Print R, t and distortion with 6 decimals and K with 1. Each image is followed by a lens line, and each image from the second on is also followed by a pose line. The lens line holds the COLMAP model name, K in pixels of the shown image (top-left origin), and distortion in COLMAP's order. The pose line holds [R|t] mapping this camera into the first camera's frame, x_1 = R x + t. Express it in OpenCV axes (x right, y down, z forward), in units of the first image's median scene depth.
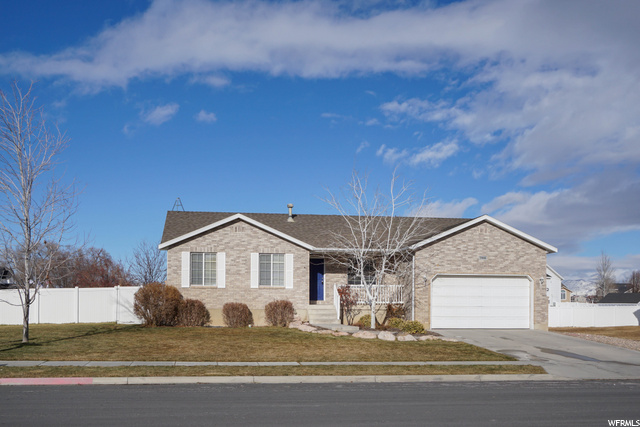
lens RADIAL K [[690.6, 0, 319.3], [0, 690.6, 227.4], [0, 0, 1]] dist [-0.011050, -0.000591]
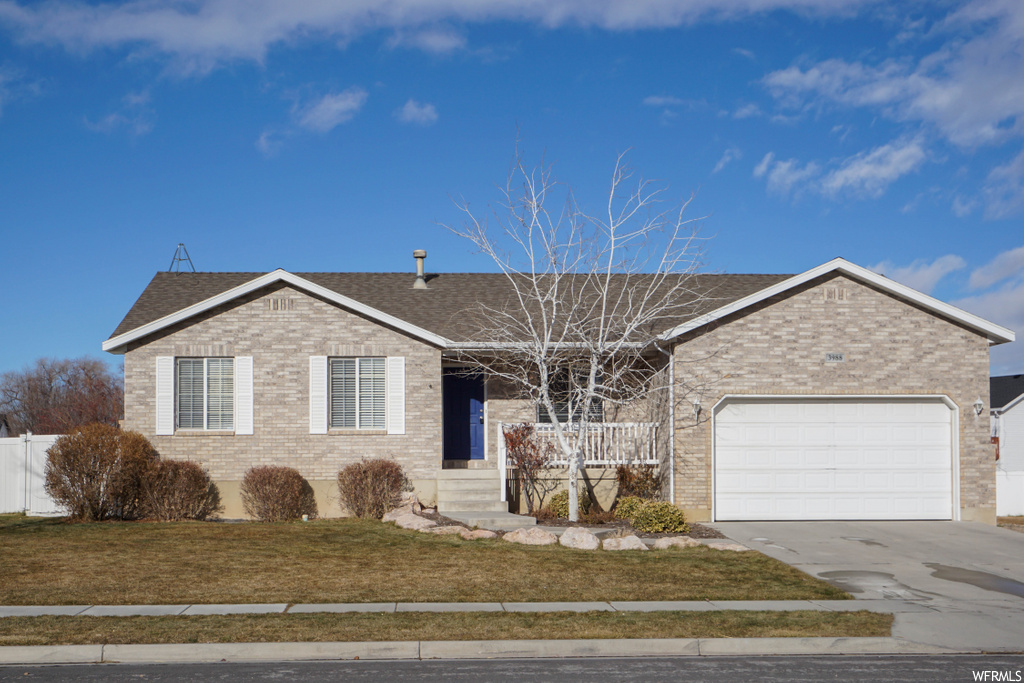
lens RADIAL K [[1348.1, 0, 512.0], [0, 1348.1, 341.5], [0, 0, 1]] dist [0.041260, -0.000707]
pose [[0.994847, -0.020938, -0.099203, 0.120217], [0.022215, 0.999684, 0.011791, 0.019710], [0.098925, -0.013934, 0.994997, 0.133961]]
